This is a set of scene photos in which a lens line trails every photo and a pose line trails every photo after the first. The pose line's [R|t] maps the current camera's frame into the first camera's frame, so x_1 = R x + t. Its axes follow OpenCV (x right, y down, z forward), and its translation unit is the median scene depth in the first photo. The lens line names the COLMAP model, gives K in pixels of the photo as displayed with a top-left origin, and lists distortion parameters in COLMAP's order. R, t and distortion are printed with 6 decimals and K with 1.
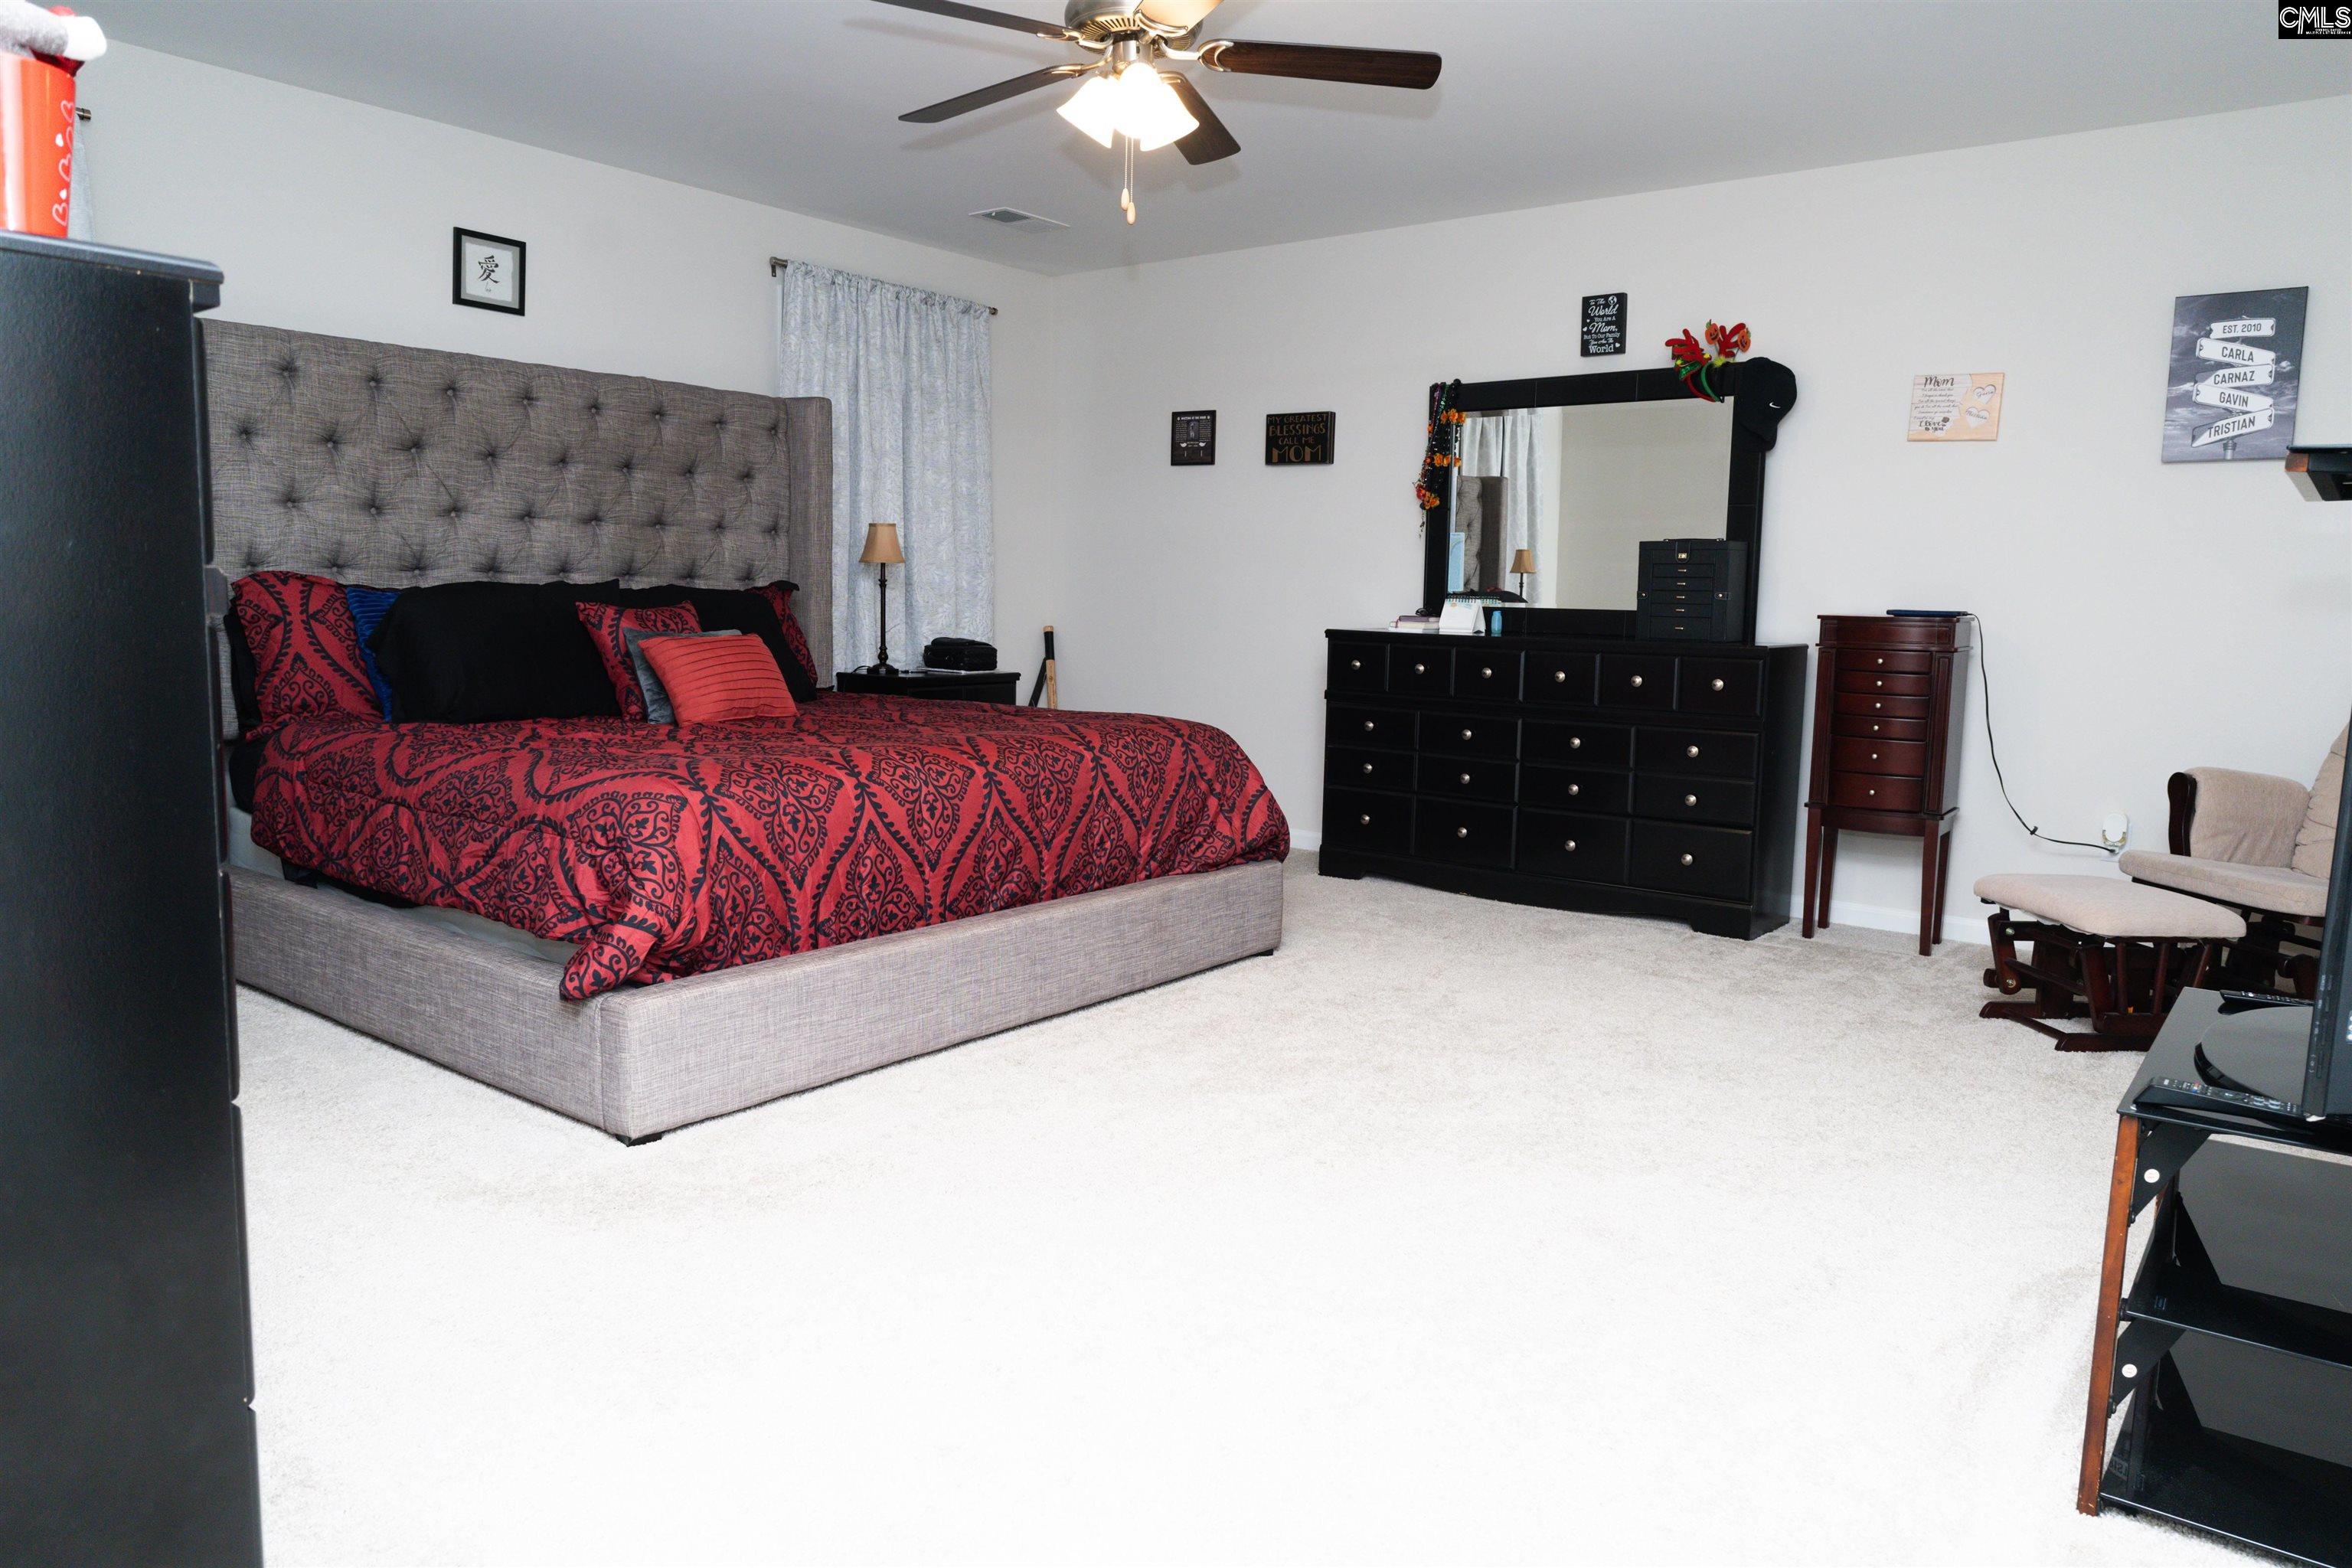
lens RADIAL K [[1554.3, 0, 1172.8], [0, 1554.3, 773.5], [0, 0, 1]] dist [-0.006077, -0.000850]
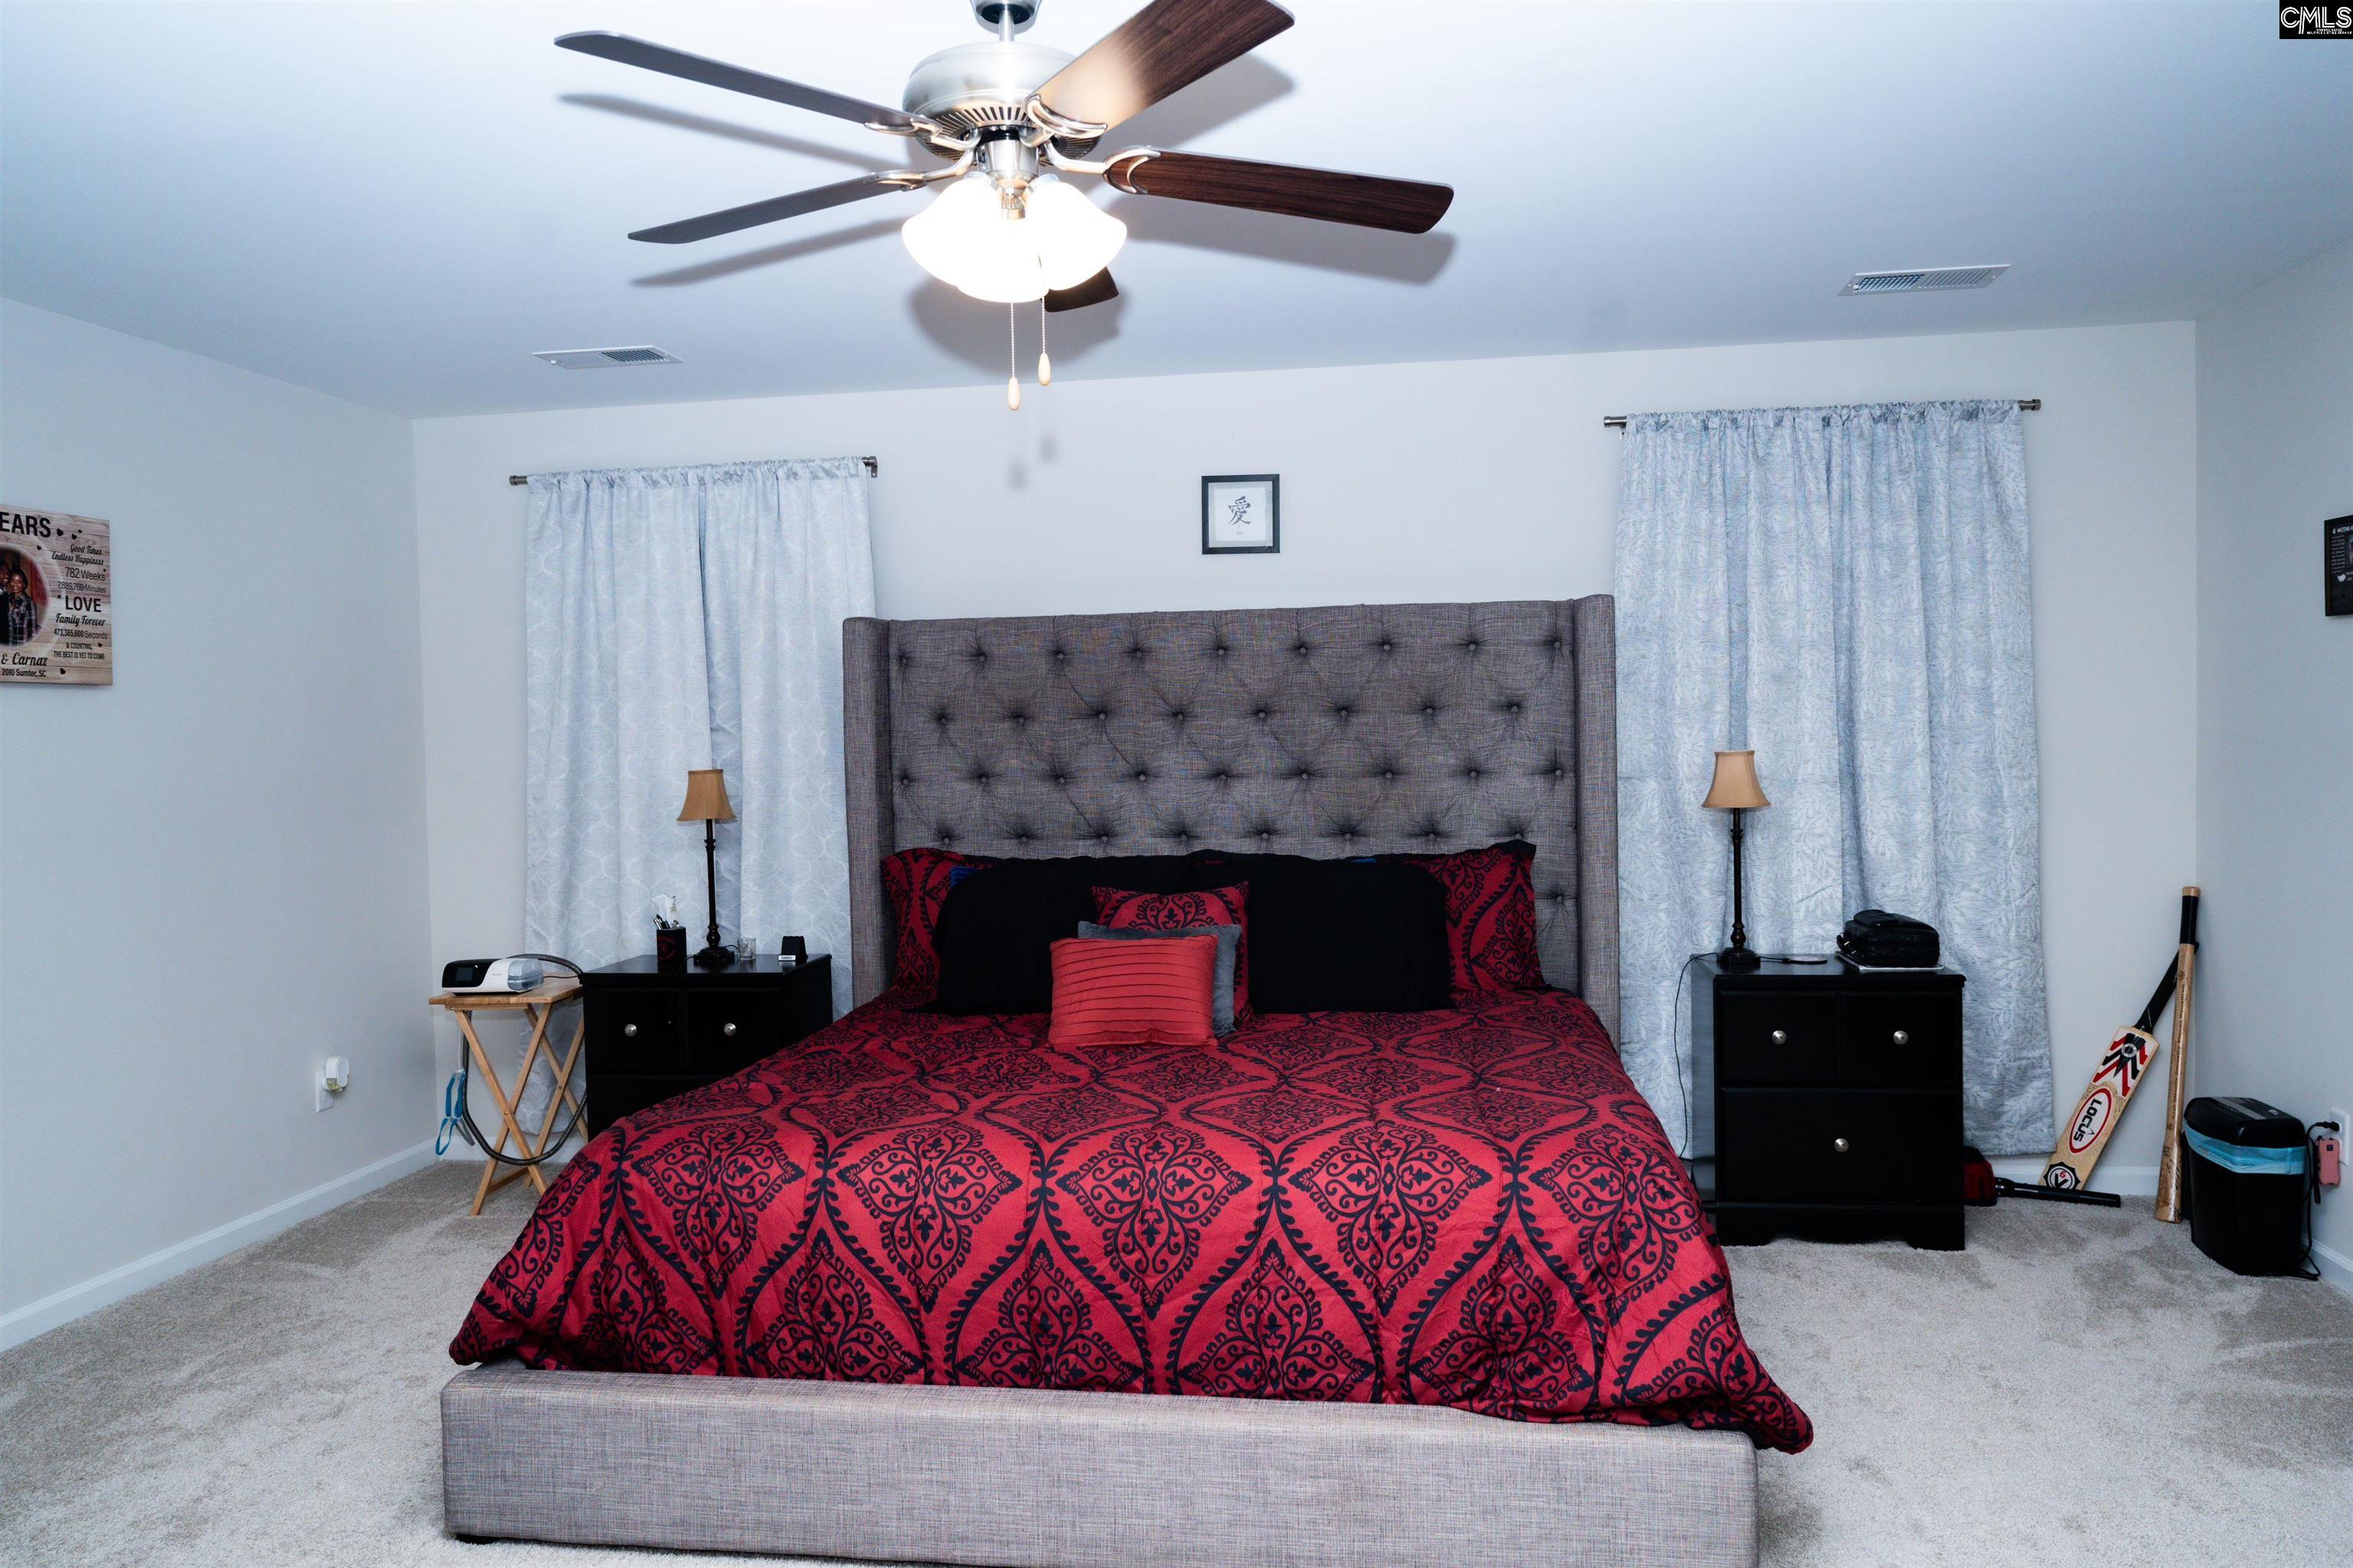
lens RADIAL K [[1659.9, 0, 1176.5], [0, 1659.9, 784.0], [0, 0, 1]] dist [-0.001488, -0.001759]
pose [[0.486835, -0.002752, -0.873490, 0.473806], [-0.070330, 0.996625, -0.042339, -0.129586], [0.870658, 0.082045, 0.484998, 0.555154]]
